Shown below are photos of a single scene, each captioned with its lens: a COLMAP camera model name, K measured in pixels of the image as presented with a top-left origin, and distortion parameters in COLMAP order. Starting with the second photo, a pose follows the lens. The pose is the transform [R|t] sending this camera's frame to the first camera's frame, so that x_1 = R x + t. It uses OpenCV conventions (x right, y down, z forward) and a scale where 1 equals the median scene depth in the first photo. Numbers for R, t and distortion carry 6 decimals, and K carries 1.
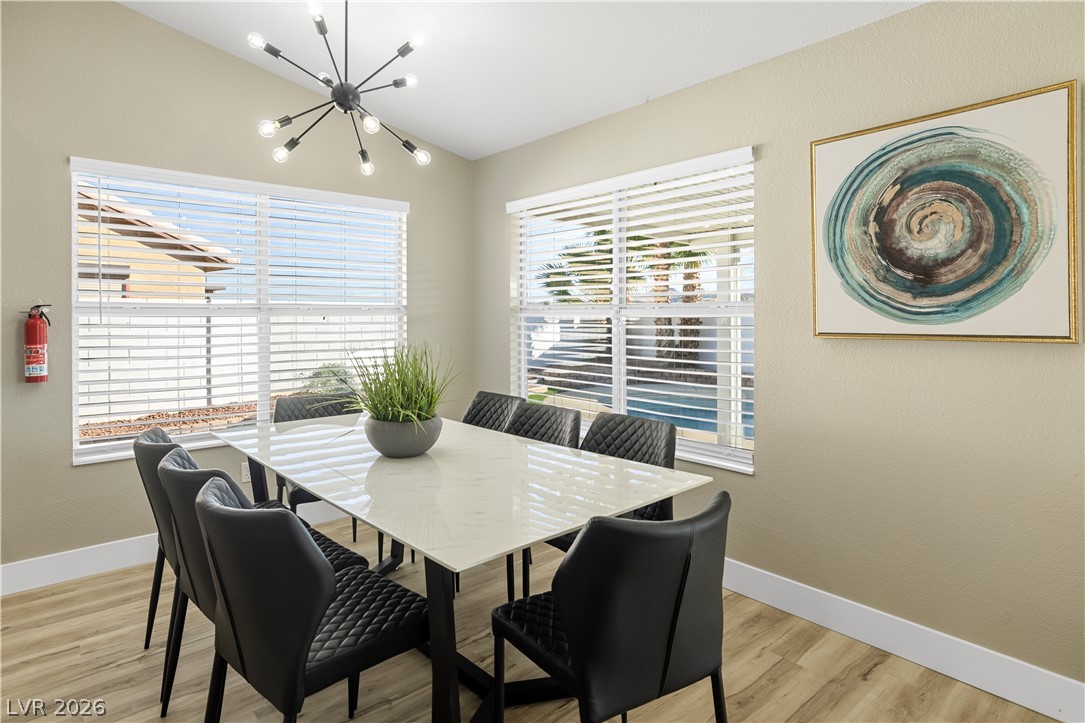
lens RADIAL K [[587.0, 0, 527.3], [0, 587.0, 324.5], [0, 0, 1]] dist [-0.002710, 0.000363]
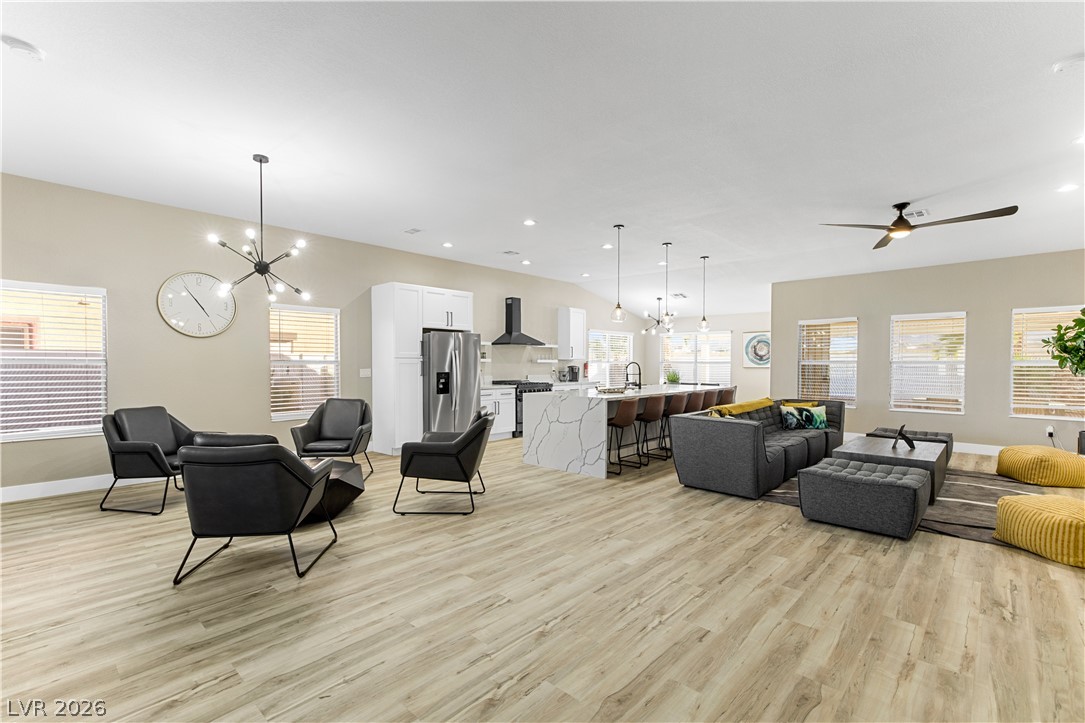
lens RADIAL K [[492.9, 0, 542.3], [0, 492.9, 369.3], [0, 0, 1]] dist [0.016182, 0.000055]
pose [[0.995757, 0.000324, 0.092023, -1.996430], [-0.000600, 0.999995, 0.002972, 0.020952], [-0.092022, -0.003015, 0.995752, -3.790550]]
